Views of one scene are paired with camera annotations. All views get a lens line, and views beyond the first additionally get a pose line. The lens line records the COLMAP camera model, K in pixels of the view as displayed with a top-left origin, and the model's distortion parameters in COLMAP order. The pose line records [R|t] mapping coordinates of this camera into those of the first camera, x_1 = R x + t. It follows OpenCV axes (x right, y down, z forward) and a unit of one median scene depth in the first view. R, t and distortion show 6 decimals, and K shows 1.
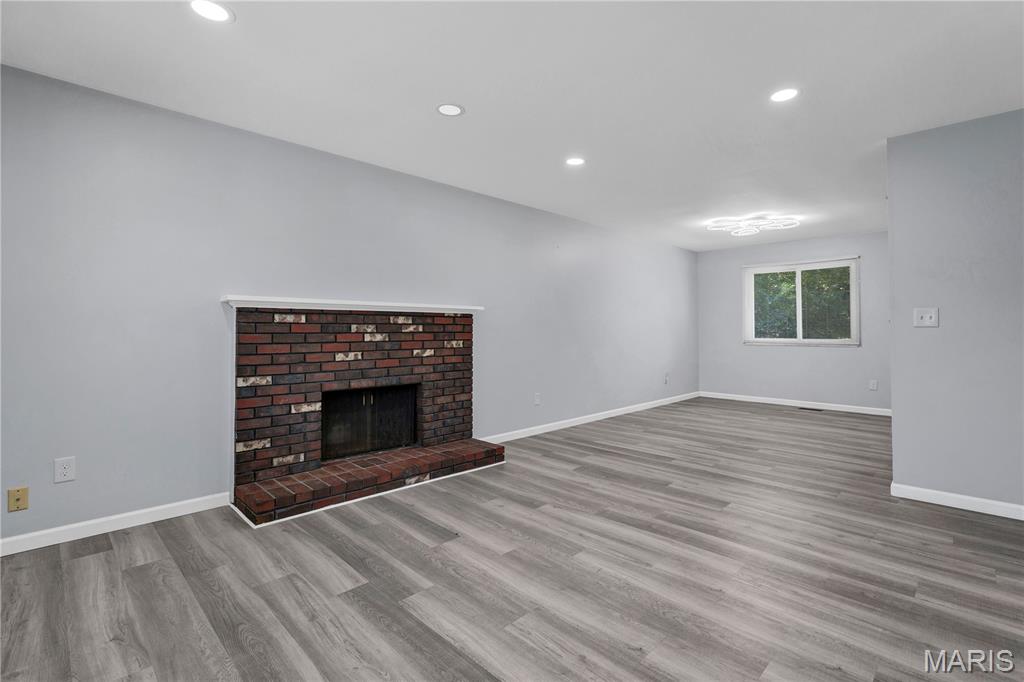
lens RADIAL K [[480.7, 0, 512.1], [0, 480.7, 335.3], [0, 0, 1]] dist [-0.004115, -0.001469]
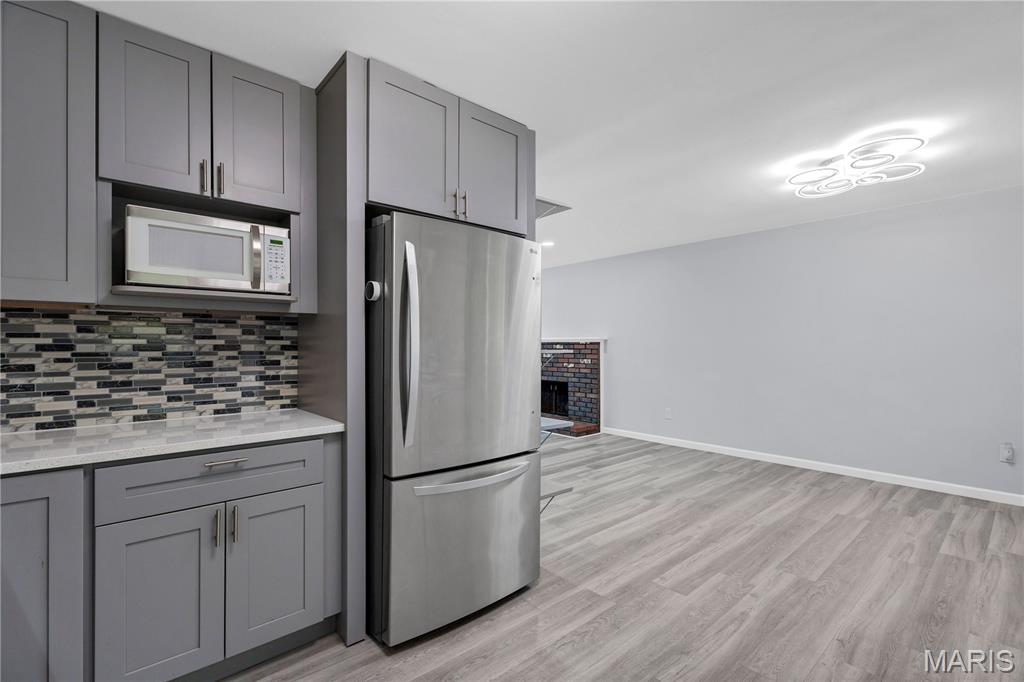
lens RADIAL K [[480.7, 0, 512.1], [0, 480.7, 342.8], [0, 0, 1]] dist [-0.004115, -0.001469]
pose [[-0.025497, 0.001332, -0.999674, 1.508956], [-0.006376, 0.999979, 0.001495, -0.044644], [0.999655, 0.006412, -0.025488, 0.811077]]
